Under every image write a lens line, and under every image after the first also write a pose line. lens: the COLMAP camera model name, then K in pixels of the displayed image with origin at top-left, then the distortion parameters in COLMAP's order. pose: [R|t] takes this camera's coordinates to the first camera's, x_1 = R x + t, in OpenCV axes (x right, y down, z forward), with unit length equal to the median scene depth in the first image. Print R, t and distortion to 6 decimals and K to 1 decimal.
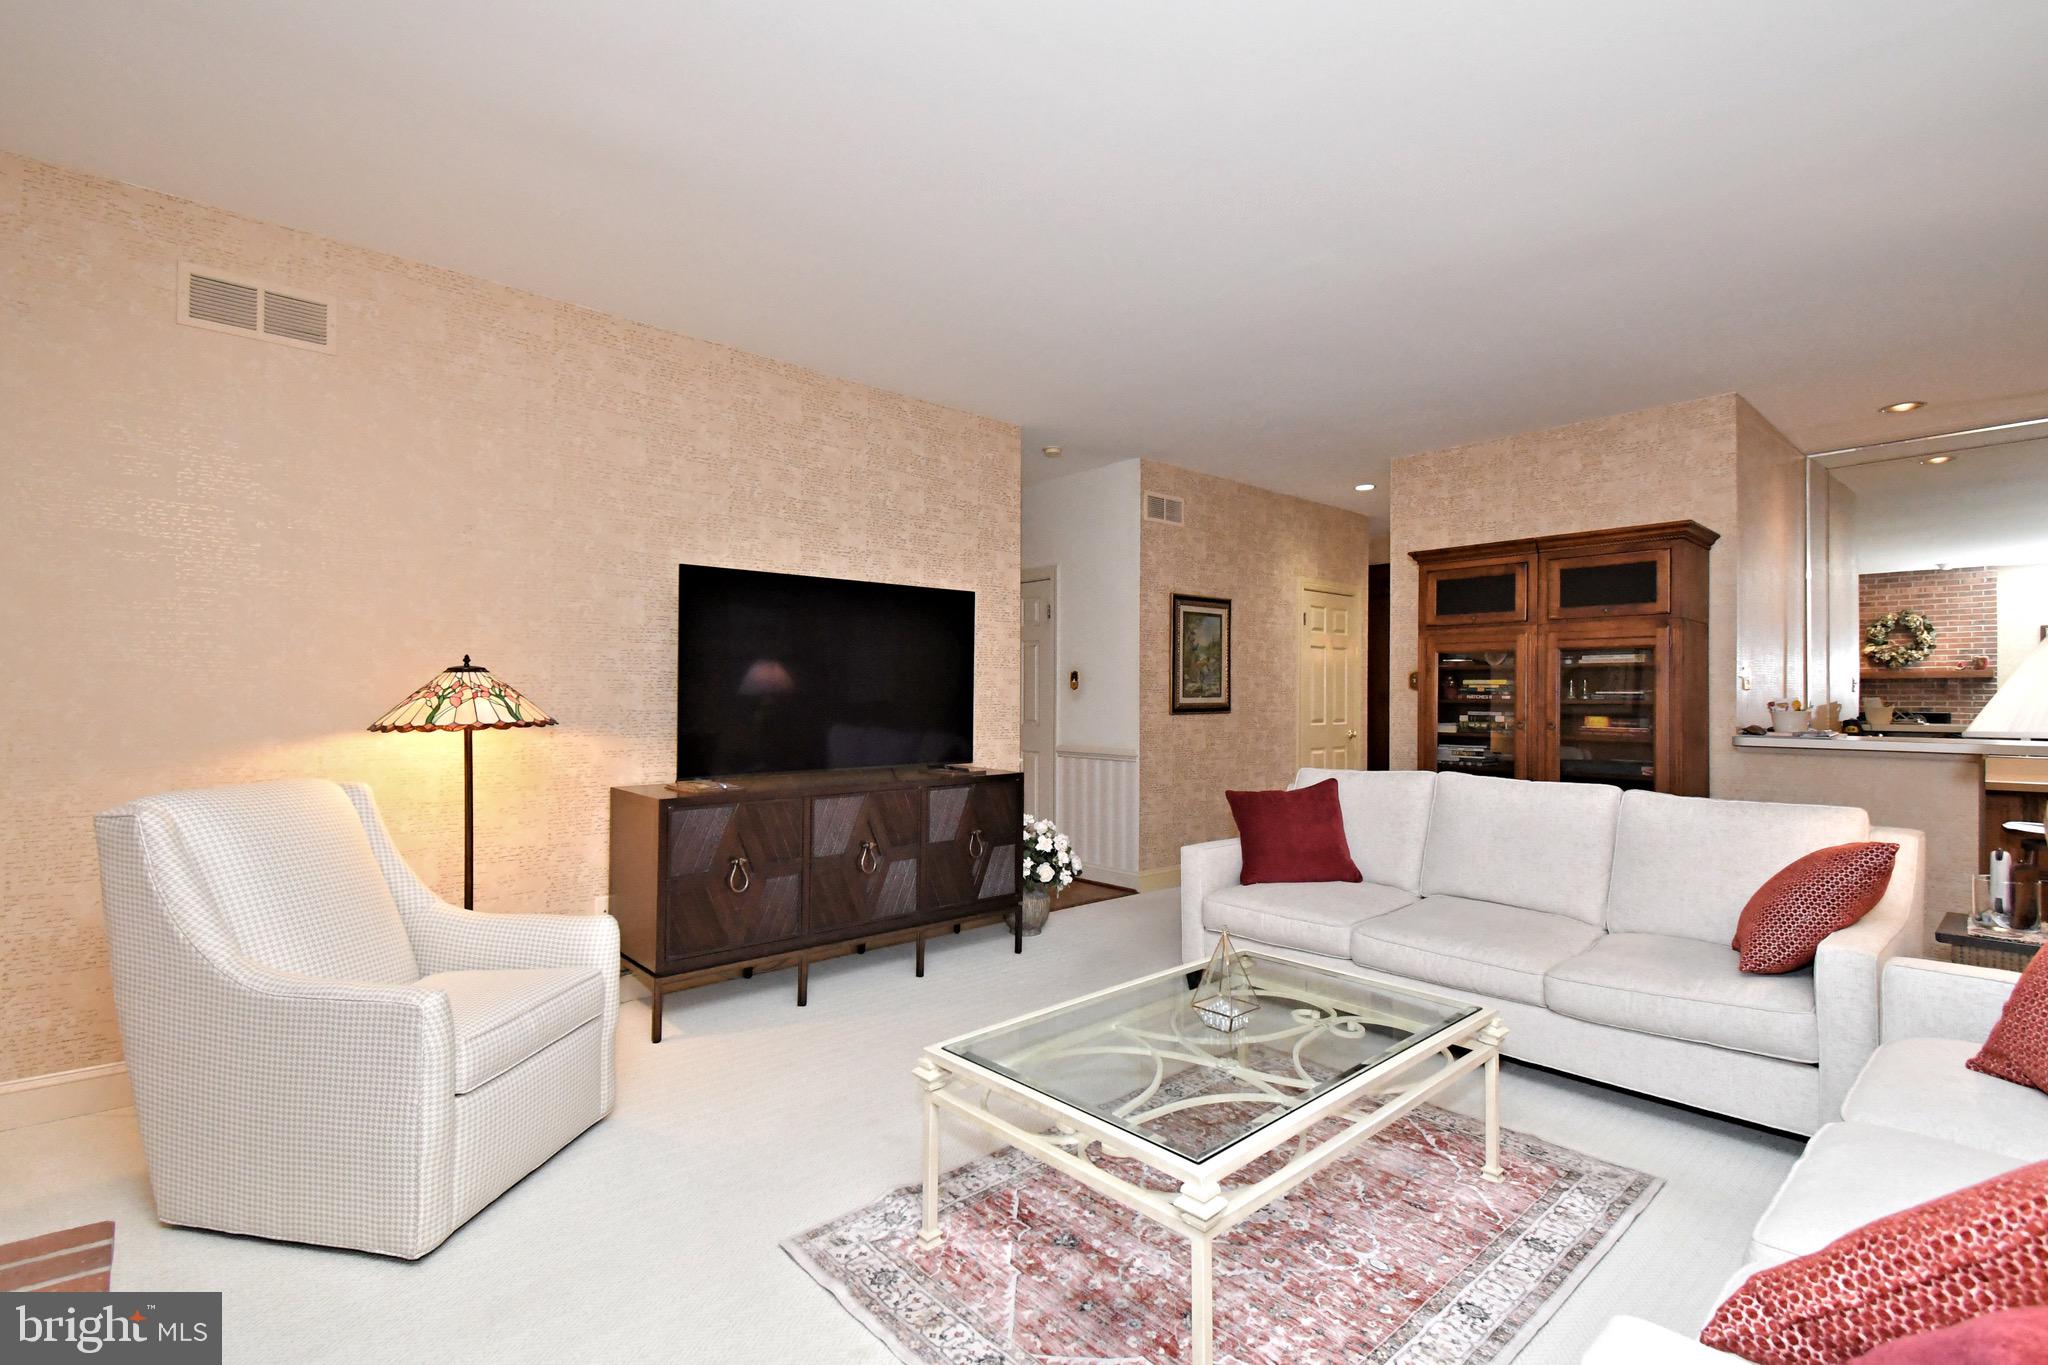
lens RADIAL K [[912.4, 0, 1026.3], [0, 912.4, 689.4], [0, 0, 1]] dist [0.005260, -0.000517]
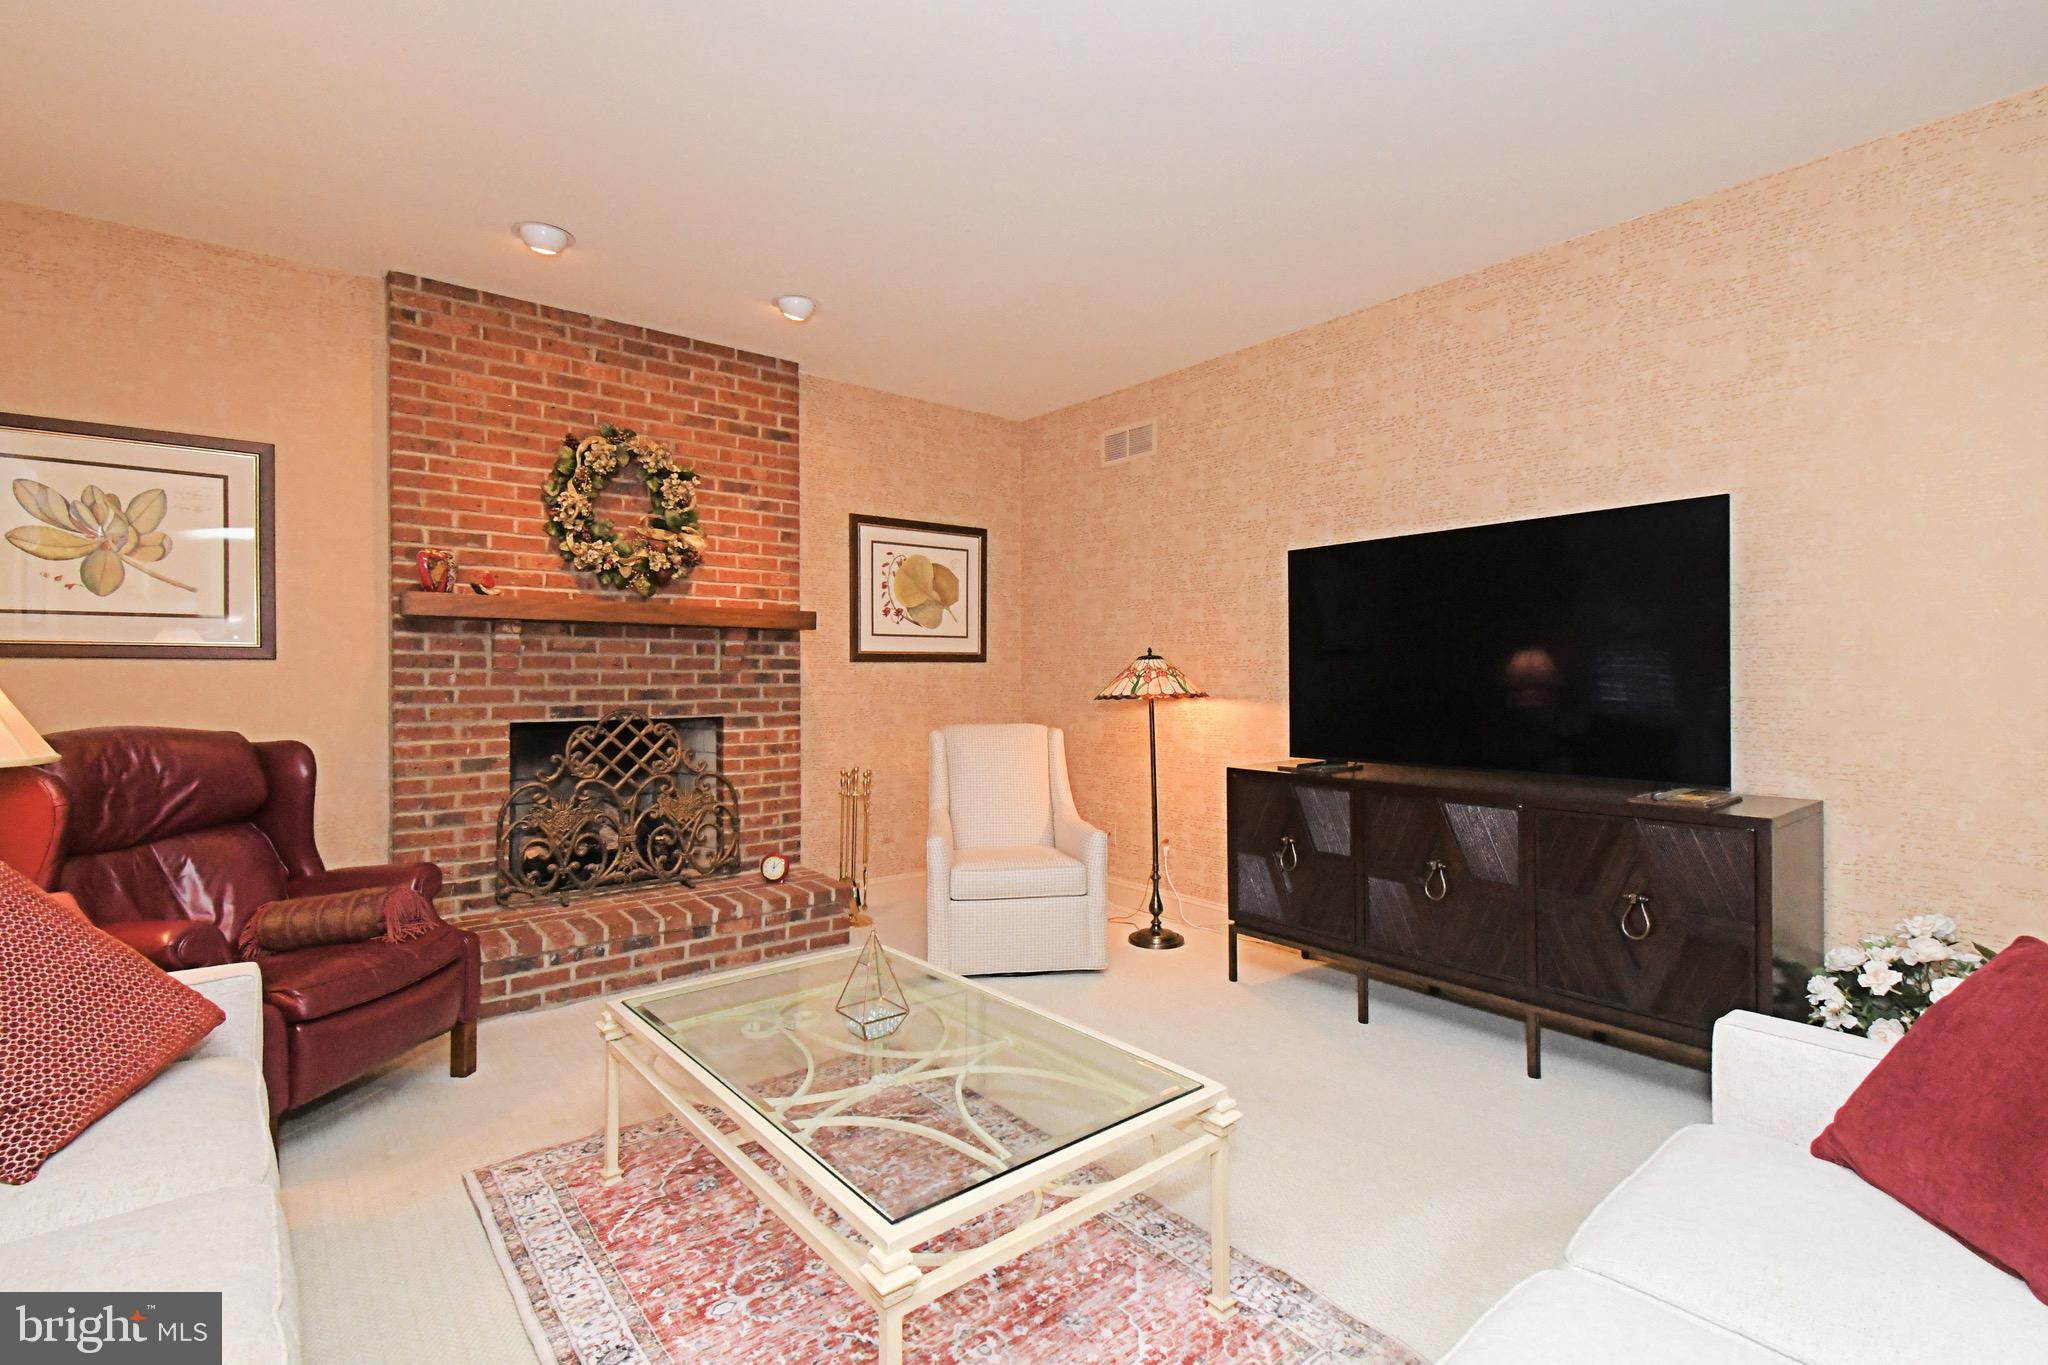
lens RADIAL K [[912.4, 0, 1012.9], [0, 912.4, 675.1], [0, 0, 1]] dist [0.005260, -0.000517]
pose [[-0.037358, -0.007394, -0.999275, 0.817844], [0.008812, 0.999931, -0.007729, 0.015385], [0.999263, -0.009095, -0.037290, 0.852099]]
